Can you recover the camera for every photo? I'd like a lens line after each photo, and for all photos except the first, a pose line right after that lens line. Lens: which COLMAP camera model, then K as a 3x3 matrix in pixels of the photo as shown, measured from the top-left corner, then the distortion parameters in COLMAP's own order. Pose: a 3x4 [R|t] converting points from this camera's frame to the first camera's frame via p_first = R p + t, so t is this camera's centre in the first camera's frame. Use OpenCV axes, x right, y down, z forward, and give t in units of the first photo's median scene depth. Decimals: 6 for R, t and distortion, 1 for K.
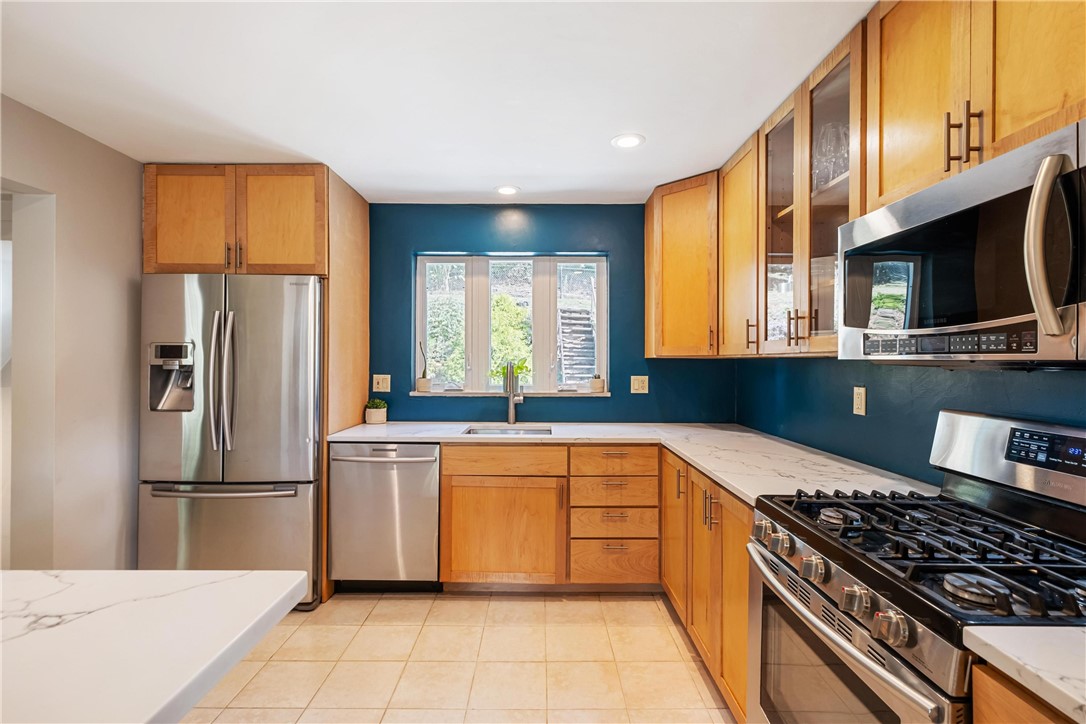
lens RADIAL K [[505.2, 0, 546.2], [0, 505.2, 362.5], [0, 0, 1]] dist [-0.000420, -0.000082]
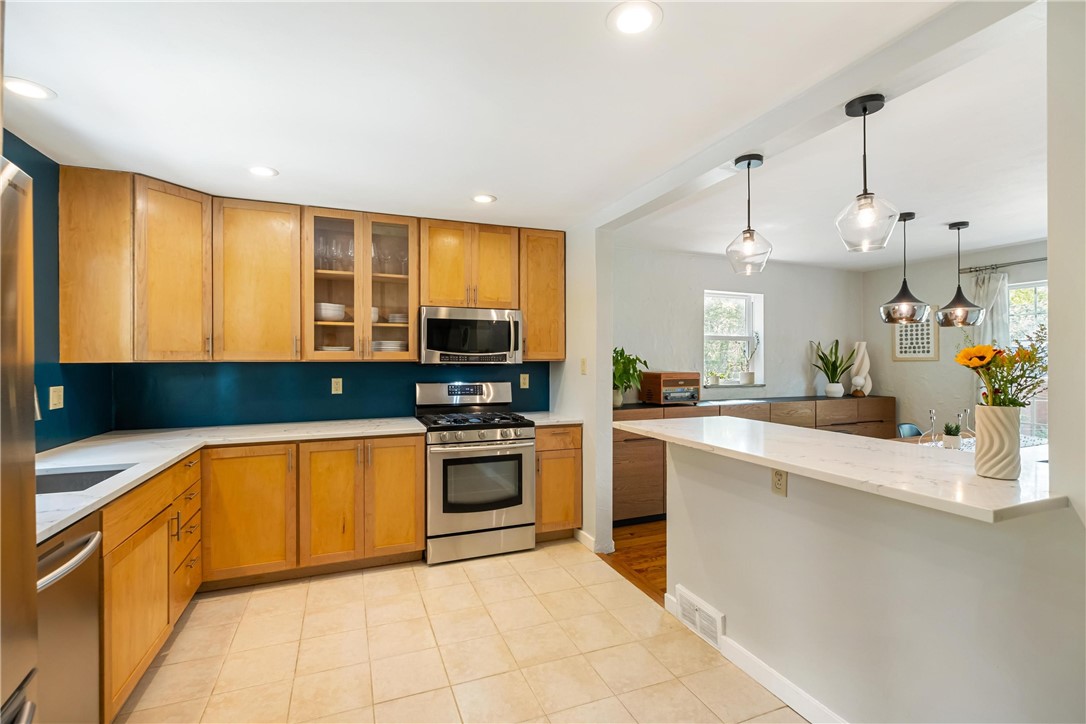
lens RADIAL K [[505.2, 0, 540.8], [0, 505.2, 359.8], [0, 0, 1]] dist [-0.000420, -0.000082]
pose [[-0.351455, -0.005125, 0.936191, -0.946506], [0.004584, 0.999964, 0.007195, -0.019259], [-0.936194, 0.006820, -0.351418, 0.694033]]
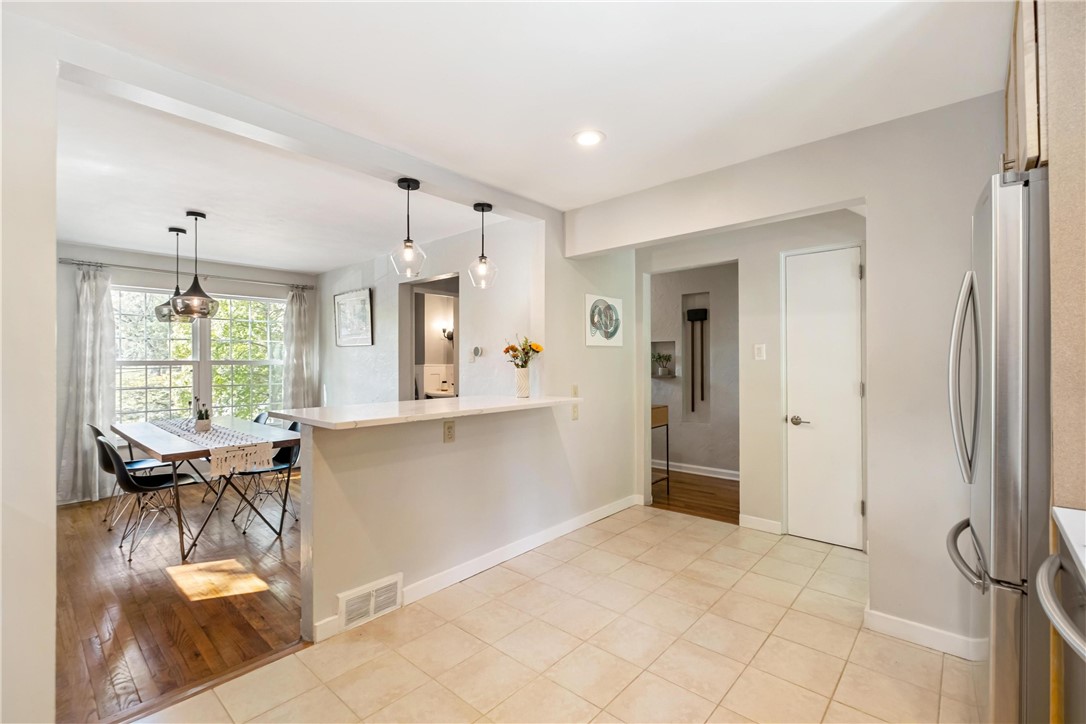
lens RADIAL K [[477.6, 0, 541.1], [0, 477.6, 359.4], [0, 0, 1]] dist [-0.002467, -0.000222]
pose [[-0.678383, -0.000318, -0.734708, 0.174553], [-0.003001, 0.999993, 0.002338, 0.008150], [0.734702, 0.003791, -0.678379, 0.911720]]
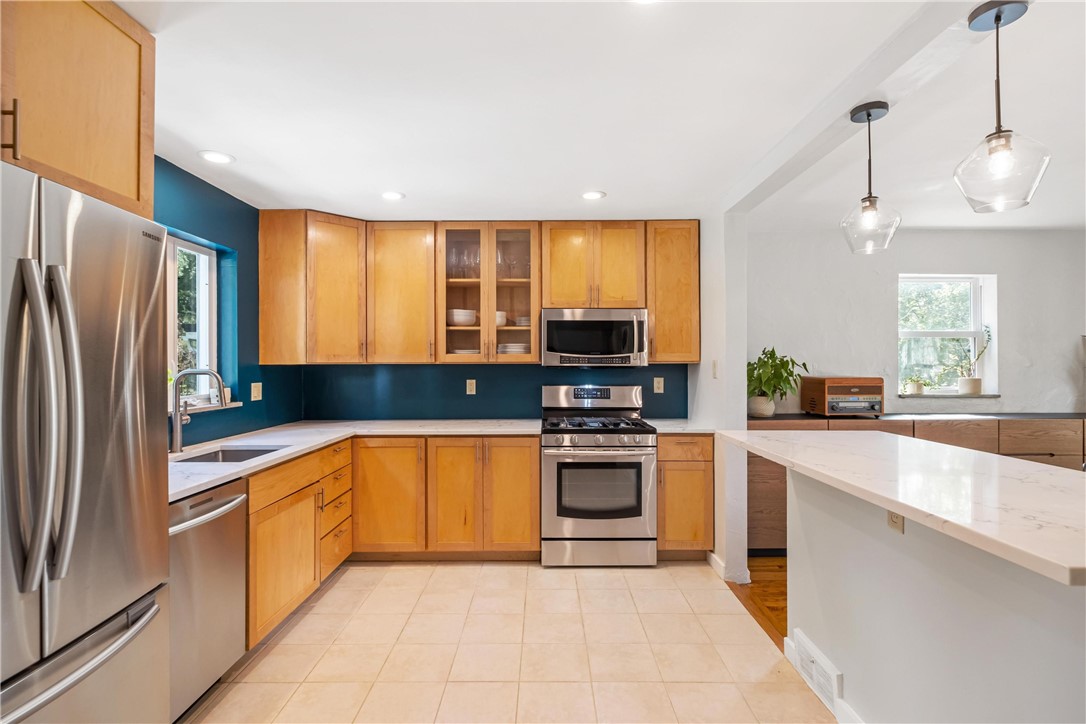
lens RADIAL K [[534.2, 0, 535.3], [0, 534.2, 362.0], [0, 0, 1]] dist [-0.000388, 0.000286]
pose [[0.028933, 0.000011, 0.999581, -1.001396], [0.007562, 0.999971, -0.000230, -0.011440], [-0.999553, 0.007566, 0.028932, 0.511382]]
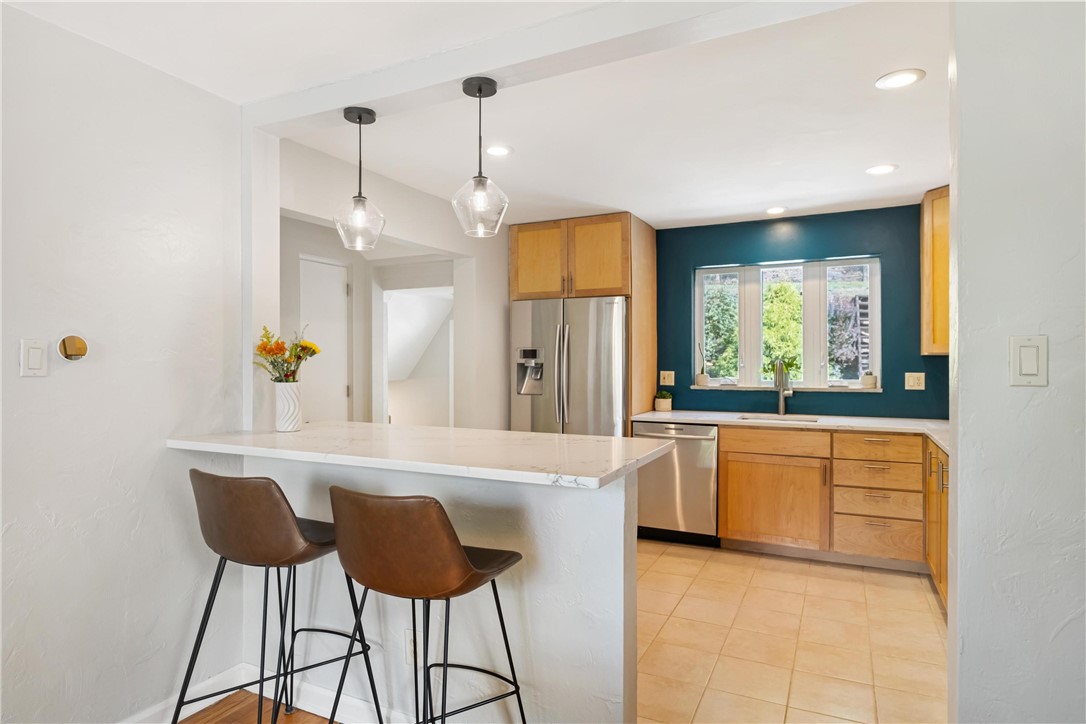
lens RADIAL K [[598.3, 0, 549.8], [0, 598.3, 363.1], [0, 0, 1]] dist [-0.003633, 0.000710]
pose [[0.893490, -0.003256, -0.449071, 0.080819], [0.003631, 0.999993, -0.000026, 0.005075], [0.449068, -0.001607, 0.893496, -0.495054]]
